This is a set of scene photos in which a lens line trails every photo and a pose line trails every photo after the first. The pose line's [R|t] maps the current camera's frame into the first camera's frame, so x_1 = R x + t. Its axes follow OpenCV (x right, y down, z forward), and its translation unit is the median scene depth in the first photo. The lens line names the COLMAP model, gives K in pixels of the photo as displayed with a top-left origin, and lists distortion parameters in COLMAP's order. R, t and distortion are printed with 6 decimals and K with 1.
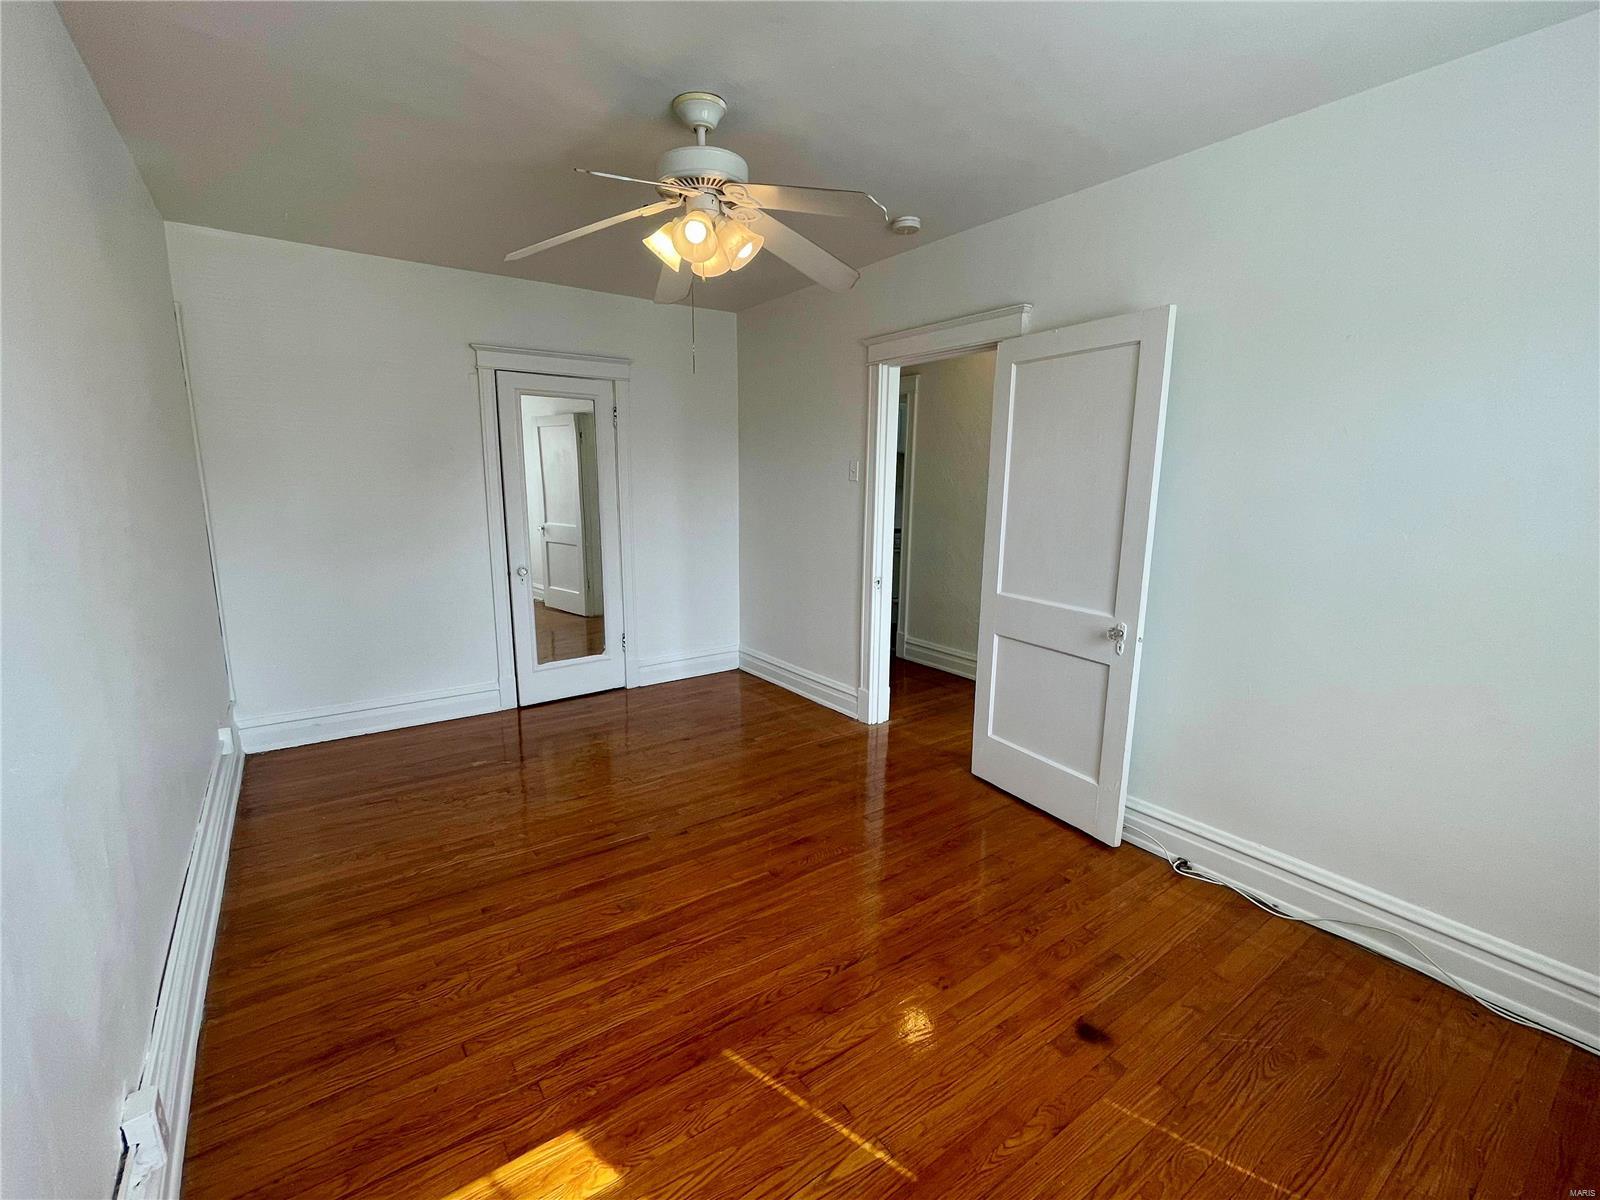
lens RADIAL K [[697.0, 0, 791.1], [0, 697.0, 606.6], [0, 0, 1]] dist [-0.001714, 0.003703]
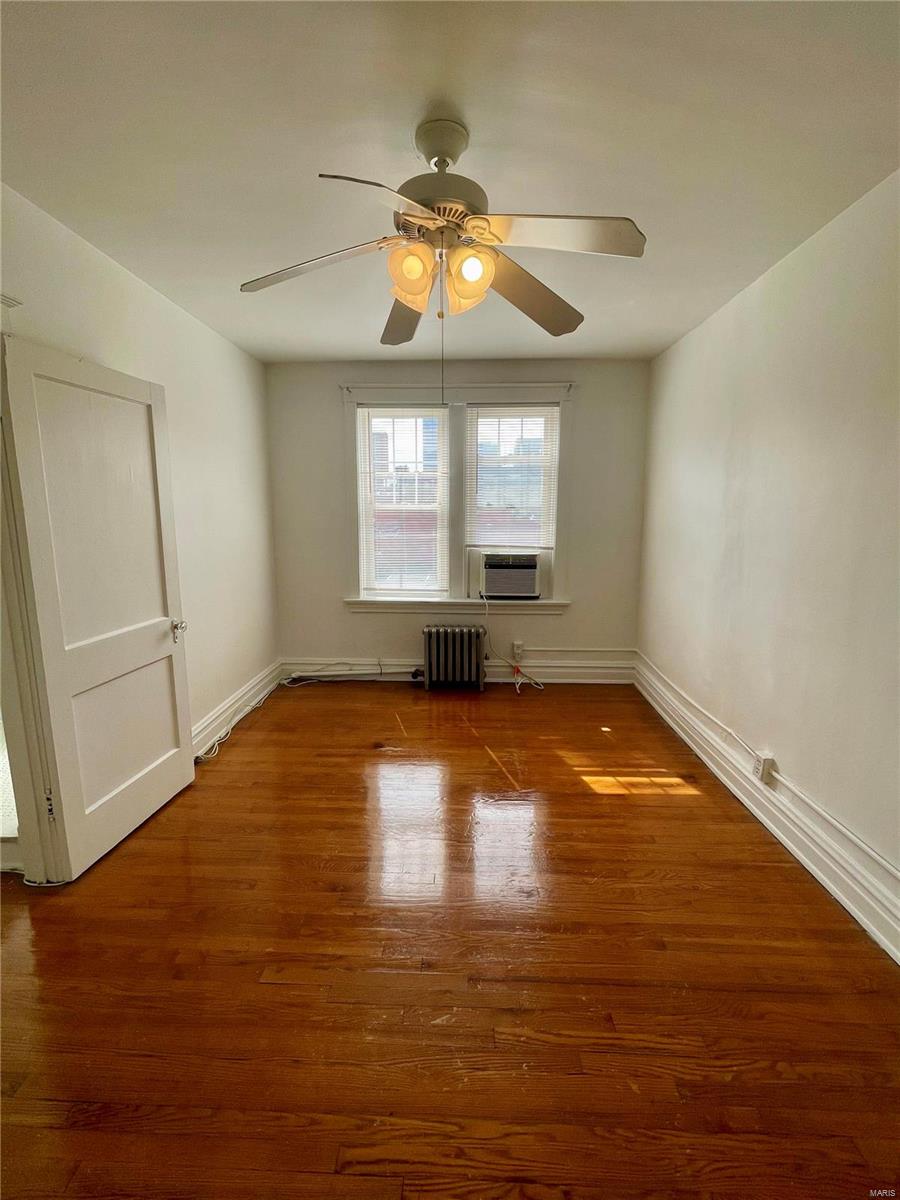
lens RADIAL K [[522.7, 0, 445.9], [0, 522.7, 593.0], [0, 0, 1]] dist [-0.001714, 0.003703]
pose [[-0.794054, -0.105233, 0.598669, -0.546484], [0.110114, 0.943702, 0.311933, -0.286651], [-0.597791, 0.313613, -0.737762, 1.466105]]
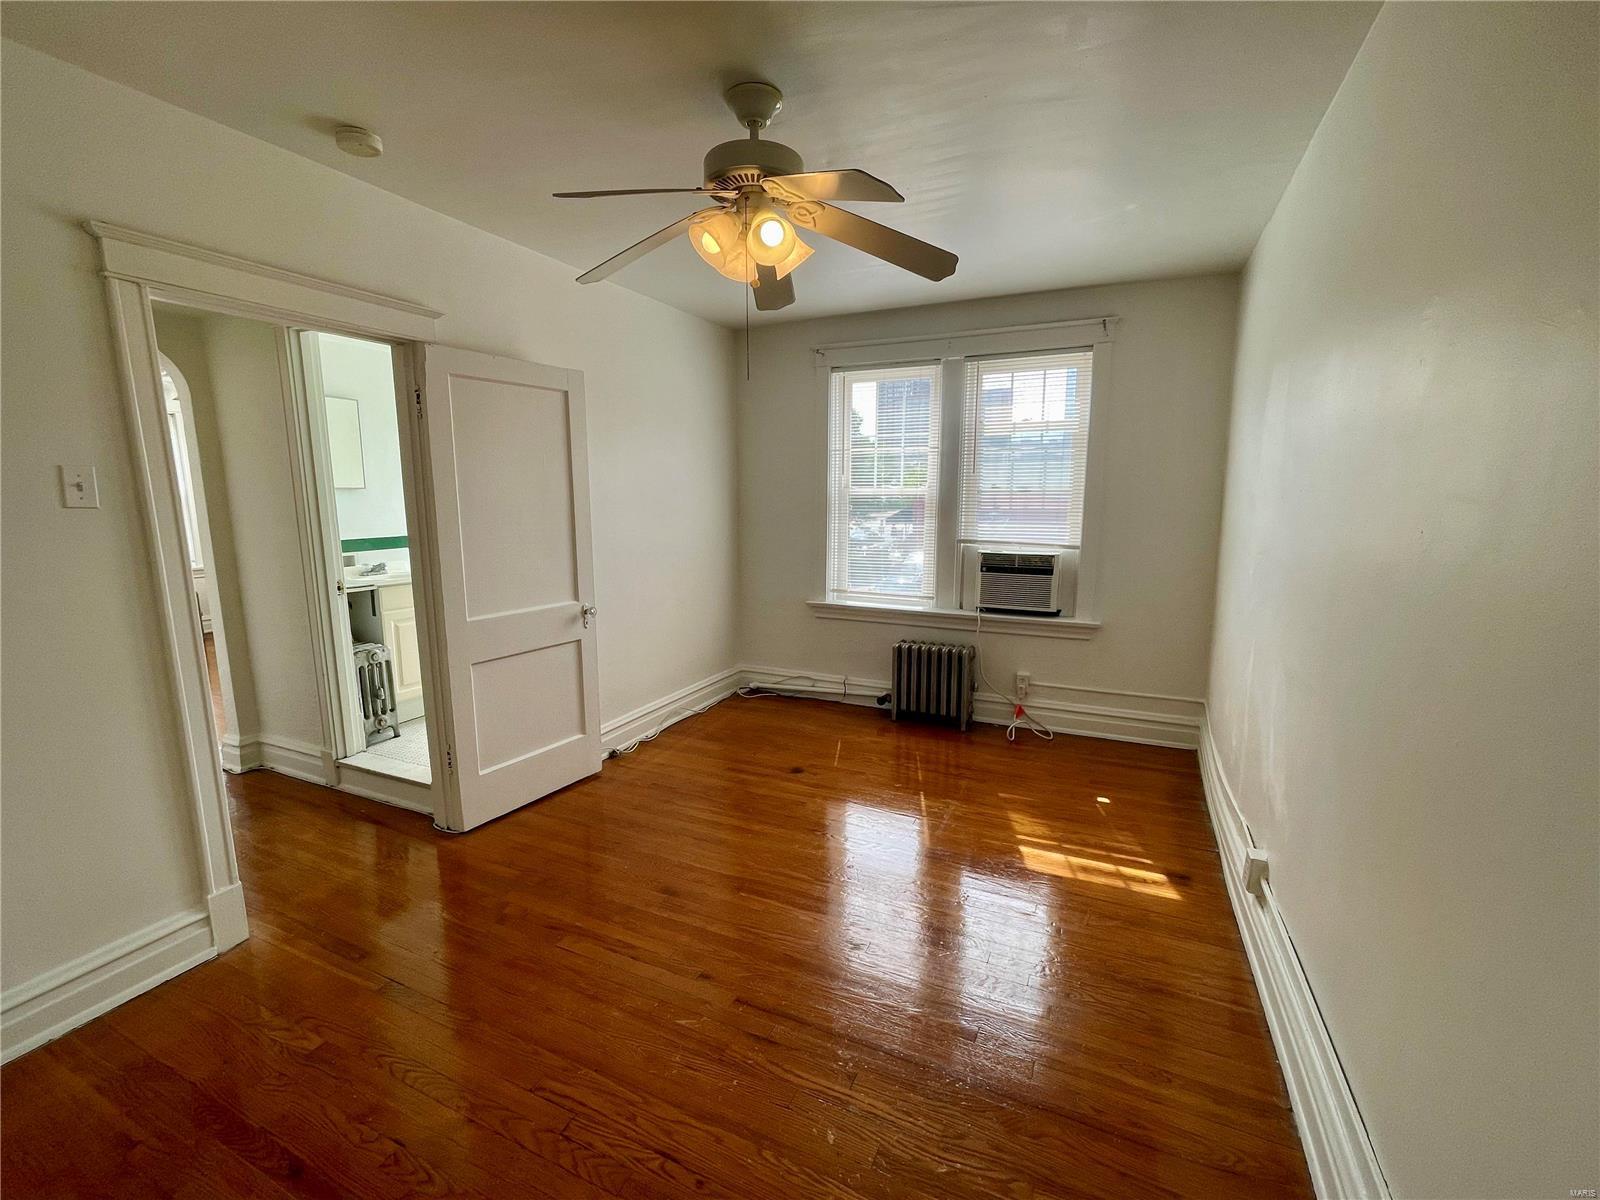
lens RADIAL K [[697.0, 0, 791.1], [0, 697.0, 606.6], [0, 0, 1]] dist [-0.001714, 0.003703]
pose [[-0.491902, -0.148001, 0.857979, -0.881080], [0.163664, 0.952160, 0.258080, -0.257283], [-0.855129, 0.267371, -0.444147, 1.304195]]
